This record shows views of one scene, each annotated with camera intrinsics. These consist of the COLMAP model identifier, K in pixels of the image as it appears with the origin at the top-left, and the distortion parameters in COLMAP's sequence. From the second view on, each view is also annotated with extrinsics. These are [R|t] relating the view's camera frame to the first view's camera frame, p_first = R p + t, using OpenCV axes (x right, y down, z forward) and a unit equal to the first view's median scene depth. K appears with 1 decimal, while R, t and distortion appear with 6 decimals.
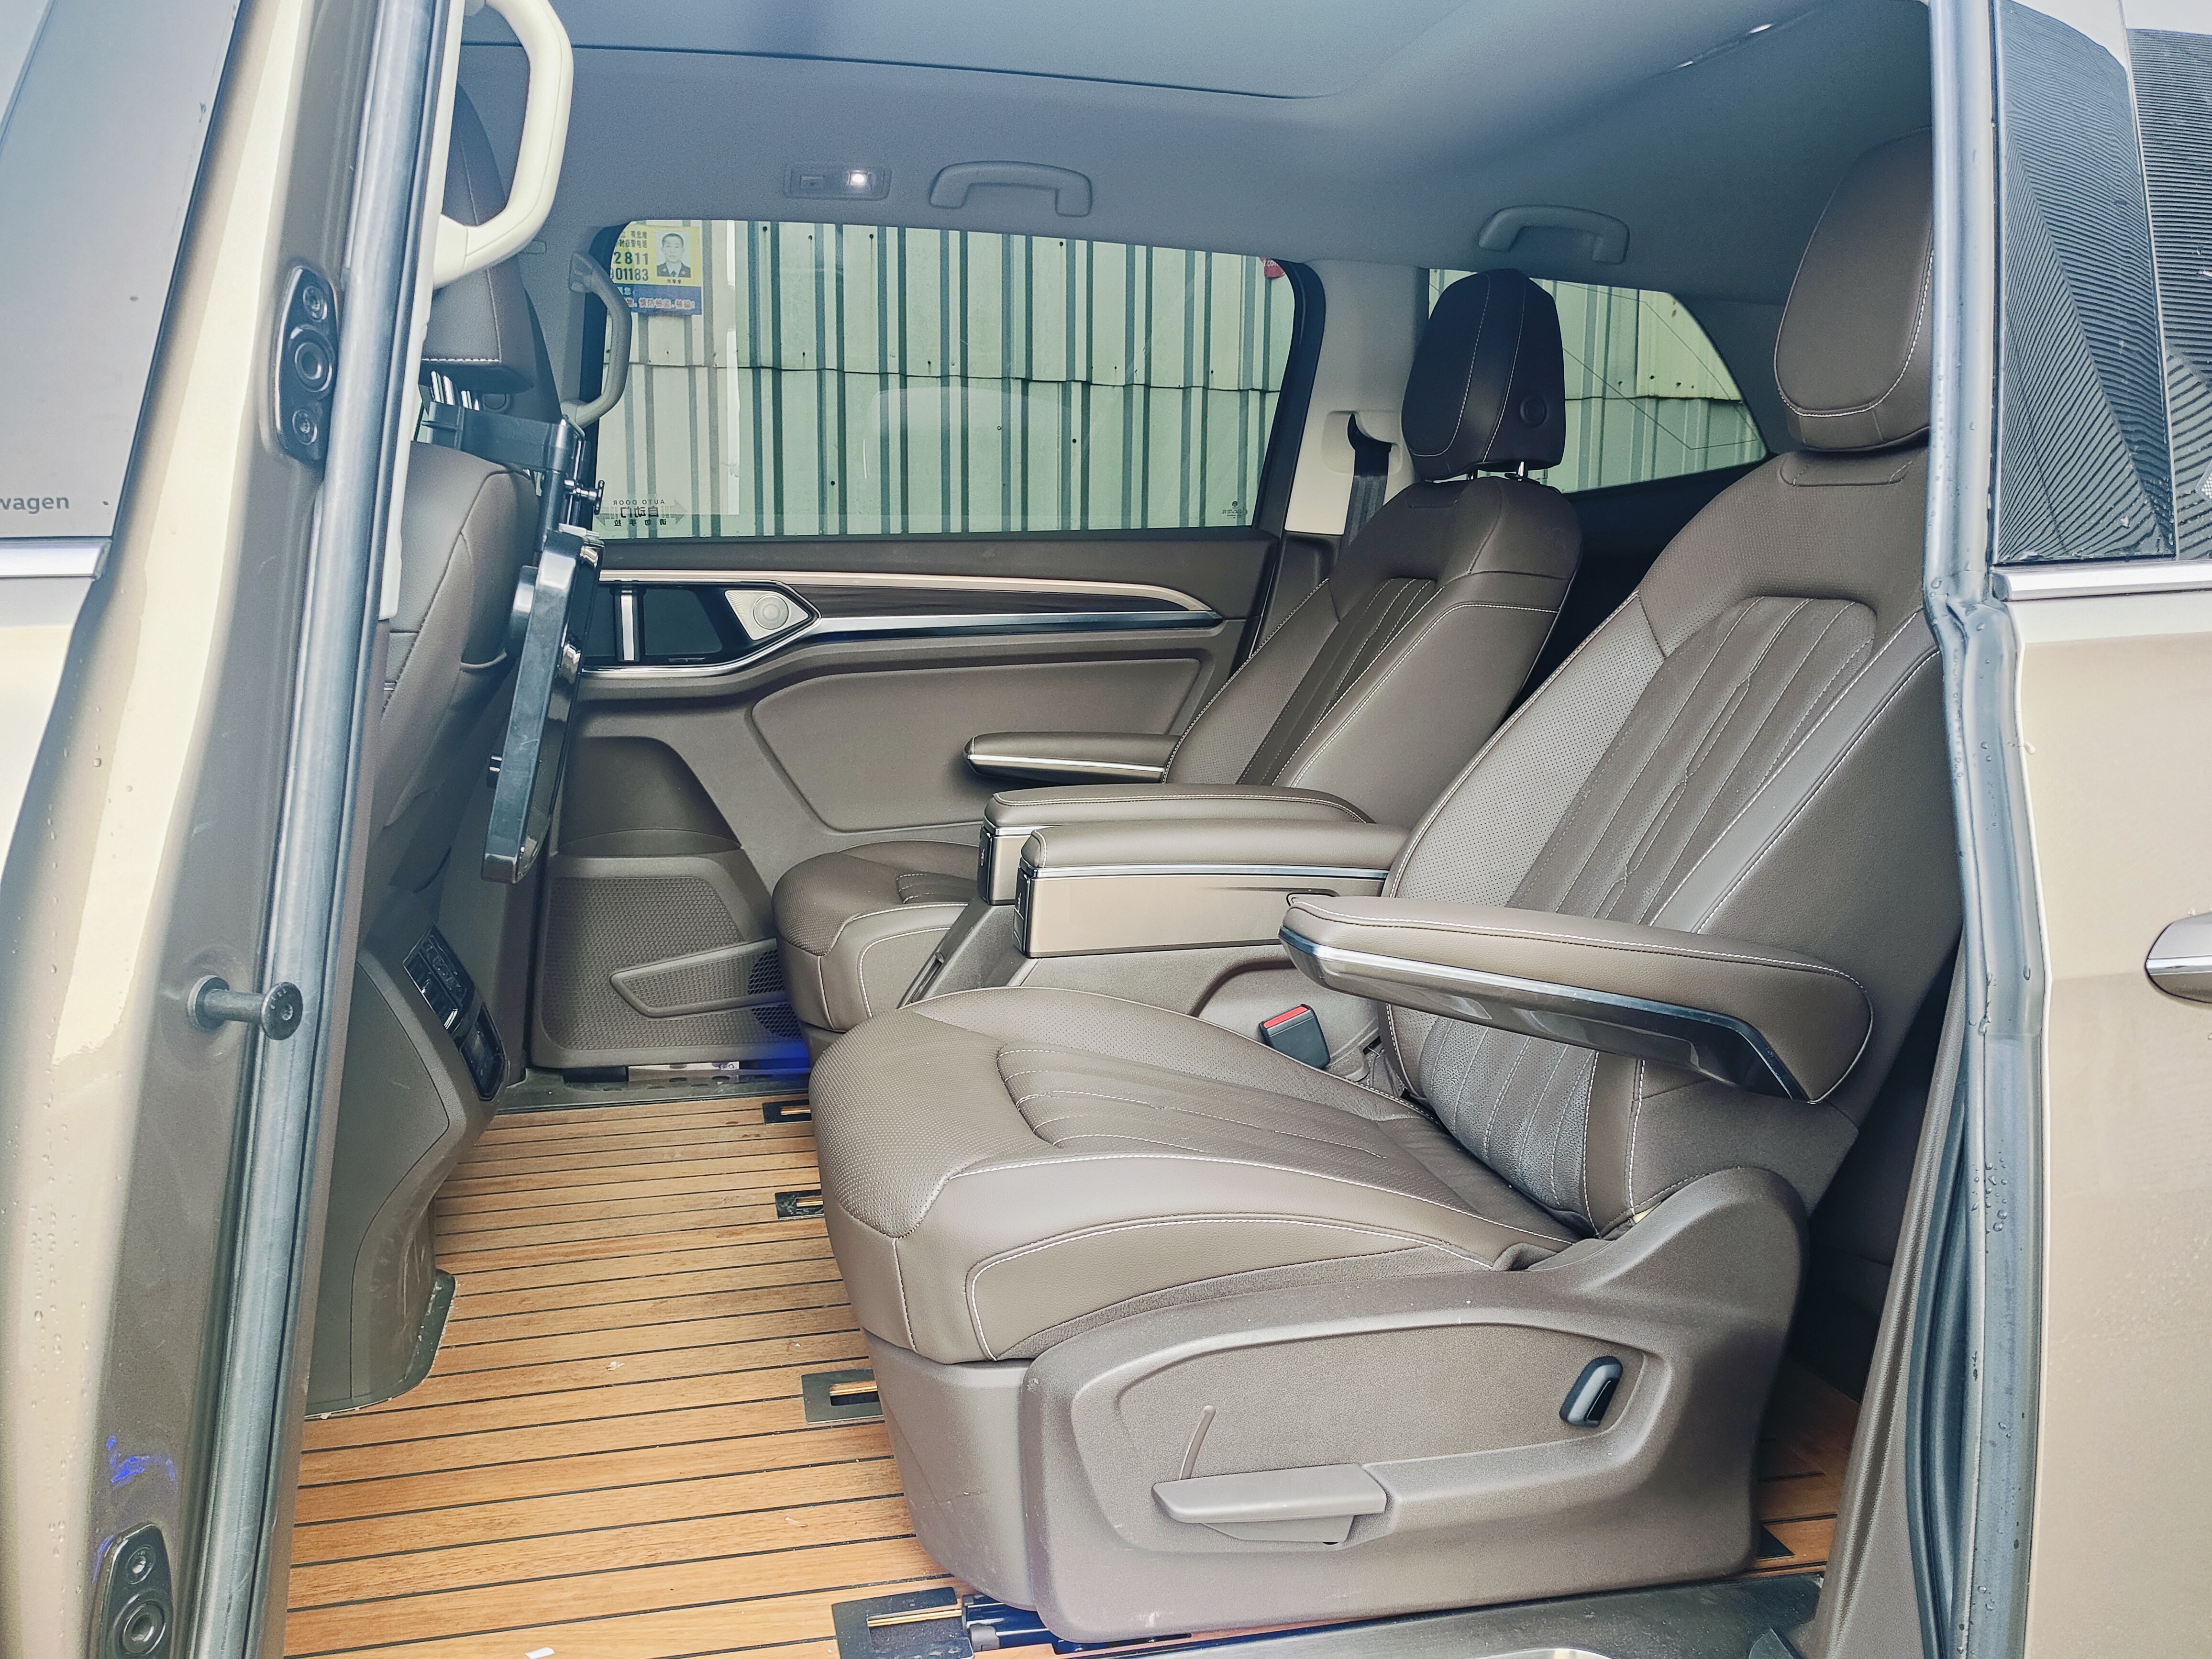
lens RADIAL K [[1870.9, 0, 1119.3], [0, 1870.9, 832.5], [0, 0, 1]] dist [0.039522, -0.032081]
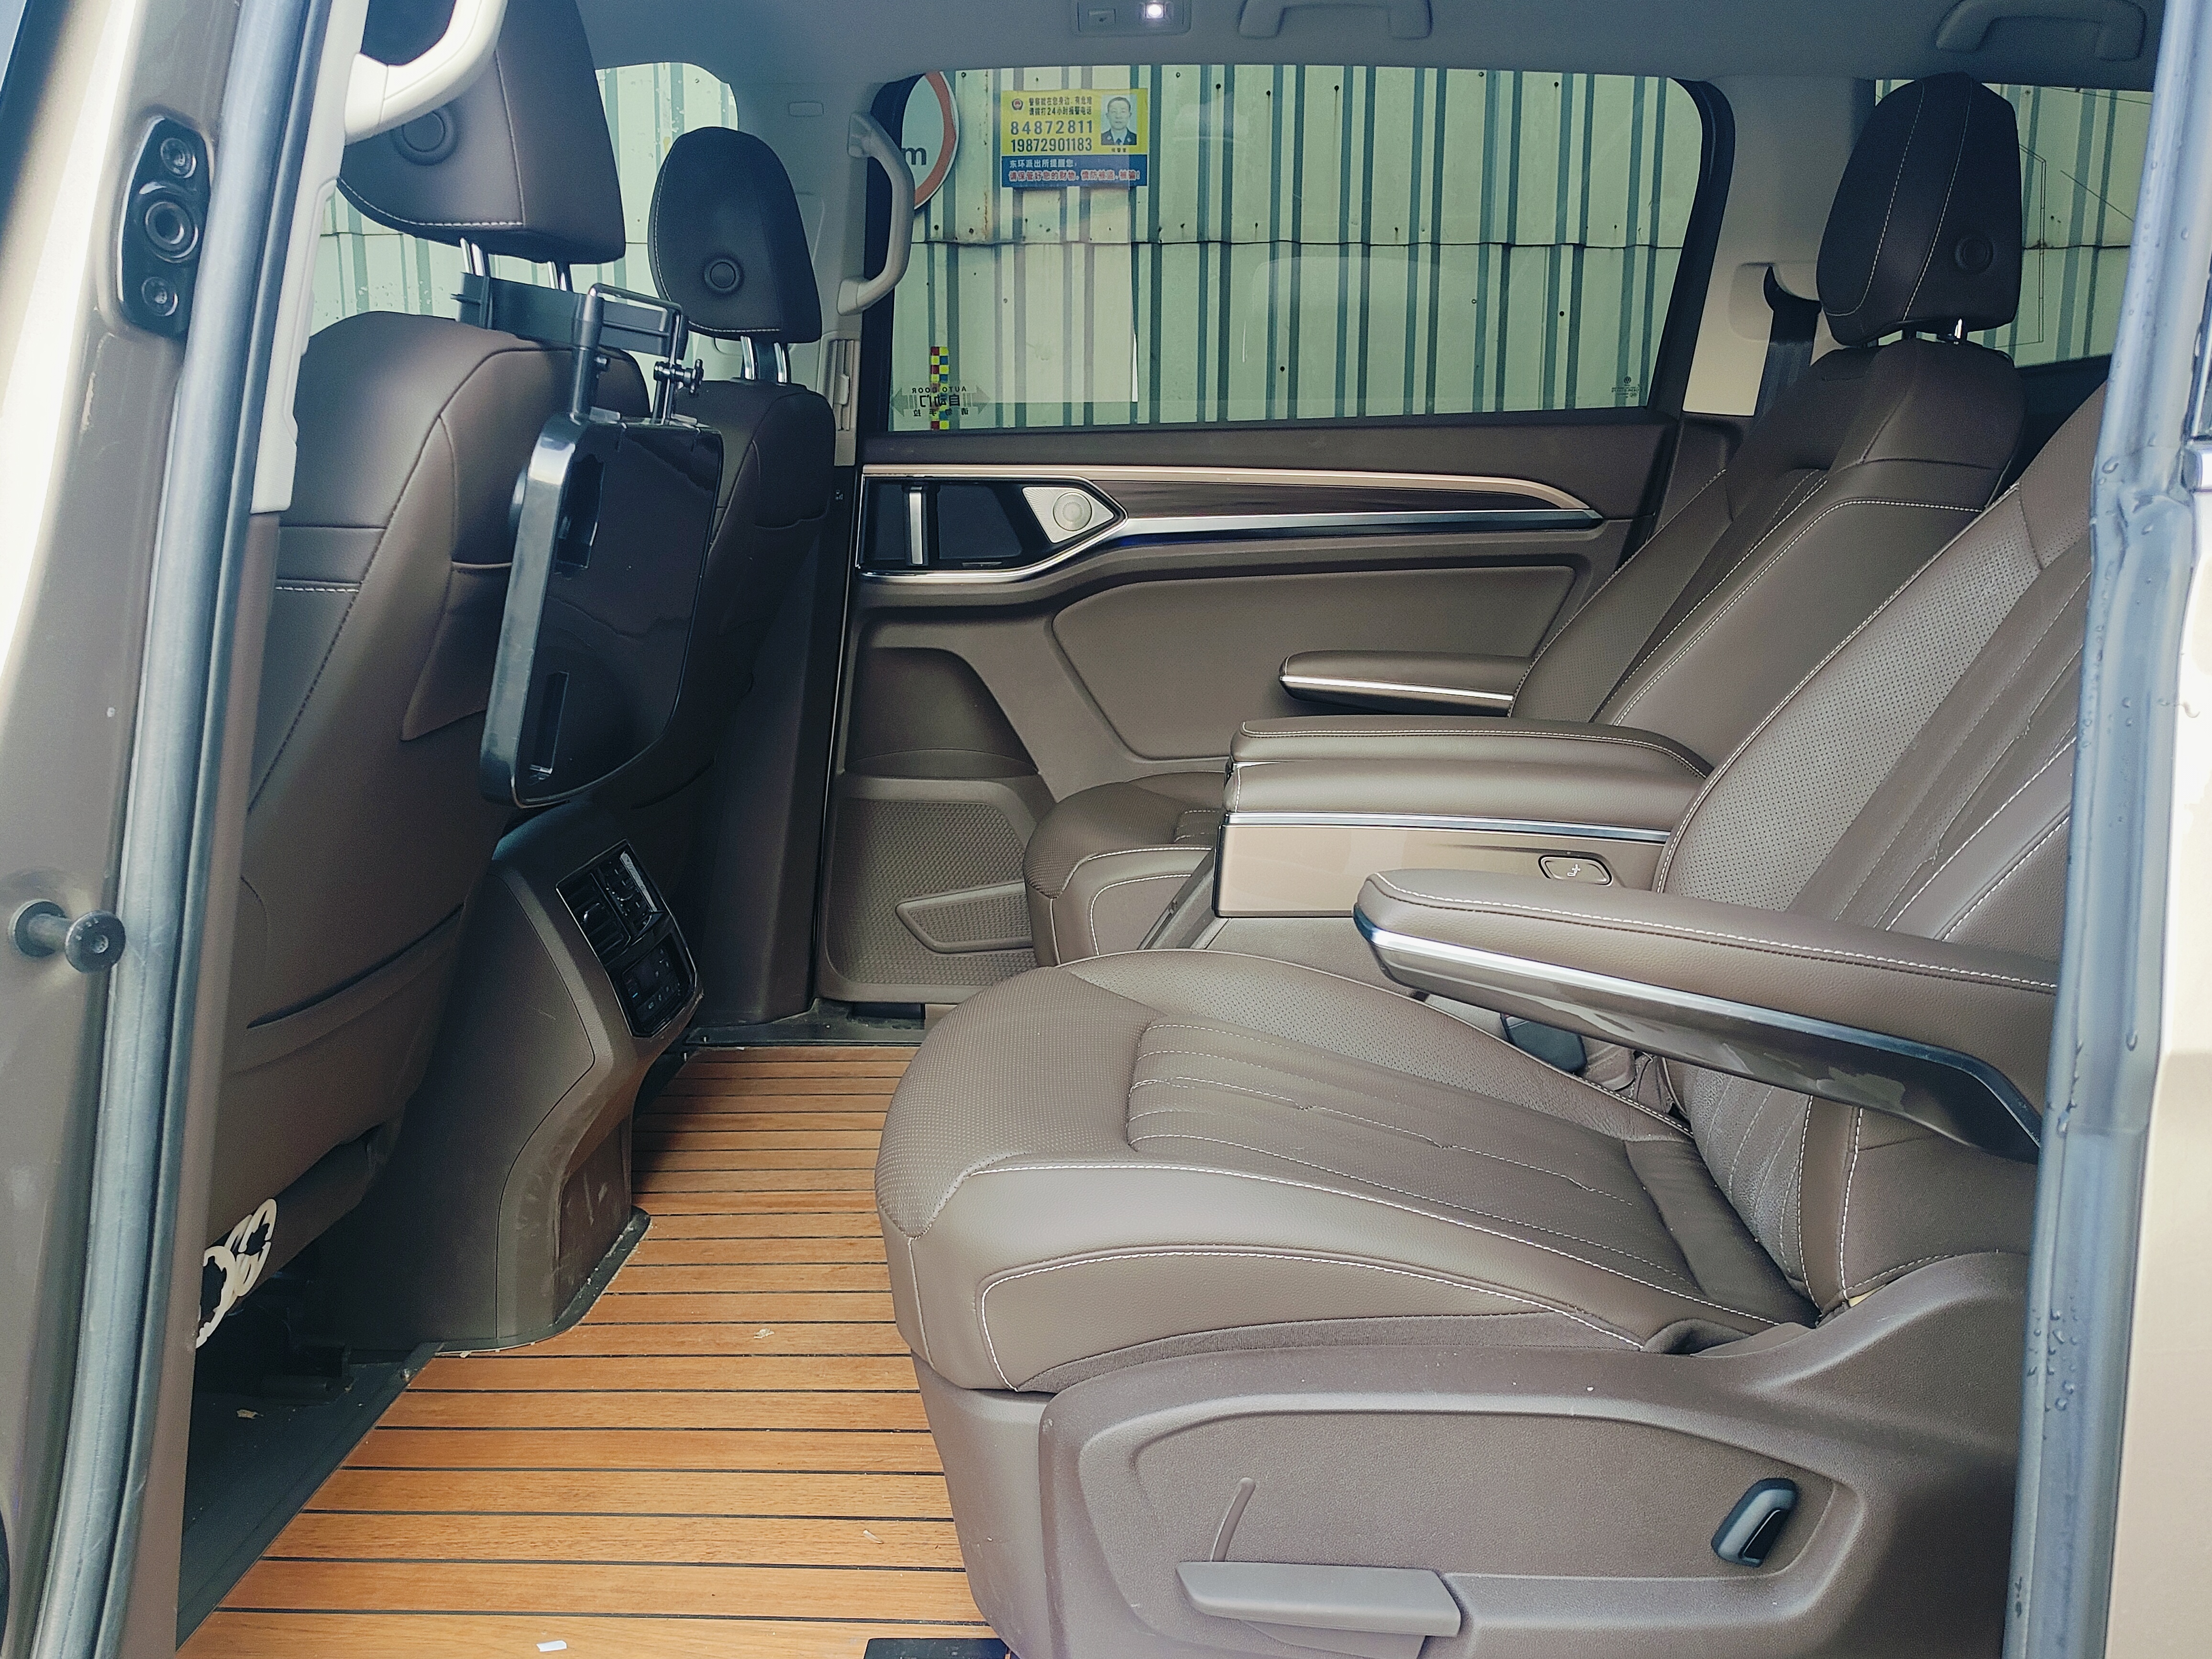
lens RADIAL K [[2052.6, 0, 1089.5], [0, 2052.6, 834.1], [0, 0, 1]] dist [0.026793, 0.000000]
pose [[0.963457, 0.044387, -0.264161, 0.156619], [-0.034420, 0.998514, 0.042240, -0.009148], [0.265644, -0.031604, 0.963553, 0.091963]]
